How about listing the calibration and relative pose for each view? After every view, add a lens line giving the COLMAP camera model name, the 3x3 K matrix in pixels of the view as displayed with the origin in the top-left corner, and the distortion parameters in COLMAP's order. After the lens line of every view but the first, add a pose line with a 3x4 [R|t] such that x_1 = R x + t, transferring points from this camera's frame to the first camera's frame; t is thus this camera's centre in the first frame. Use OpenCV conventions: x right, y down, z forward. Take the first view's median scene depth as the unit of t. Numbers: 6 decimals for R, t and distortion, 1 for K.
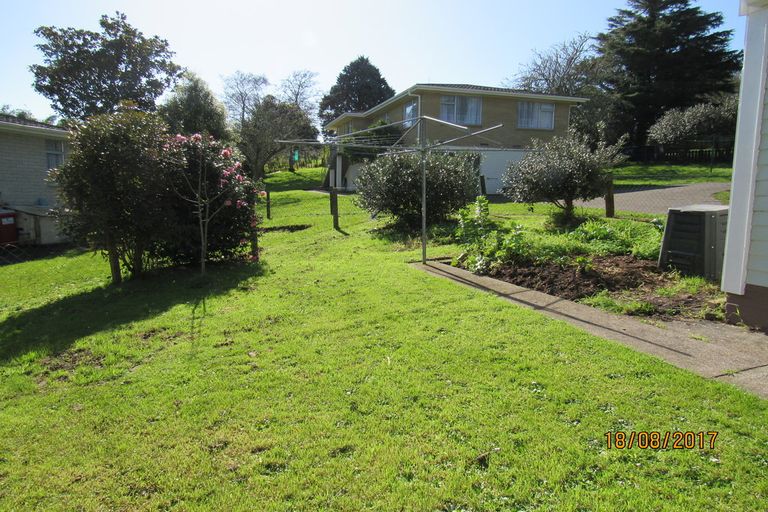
lens RADIAL K [[552.1, 0, 384.0], [0, 552.1, 256.0], [0, 0, 1]] dist [-0.005045, 0.001209]
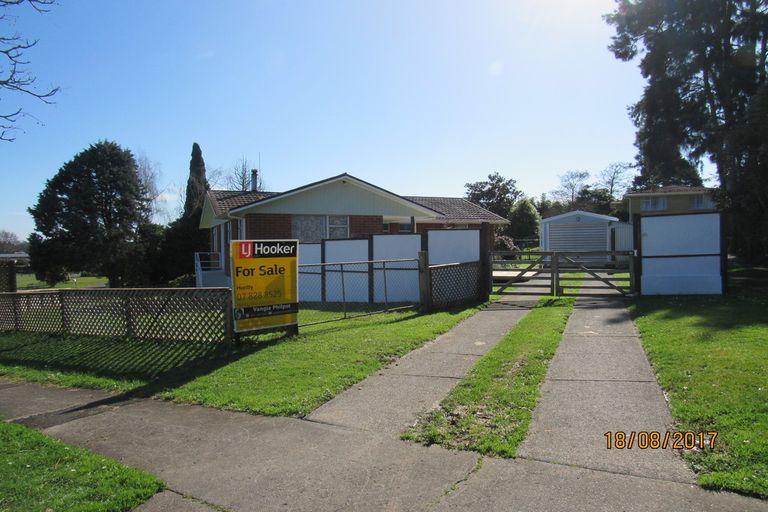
lens RADIAL K [[552.1, 0, 384.0], [0, 552.1, 256.0], [0, 0, 1]] dist [-0.005045, 0.001209]
pose [[0.779027, -0.007034, -0.626951, 0.594733], [-0.049686, 0.996100, -0.072915, 0.104368], [0.625018, 0.087953, 0.775639, -1.045472]]
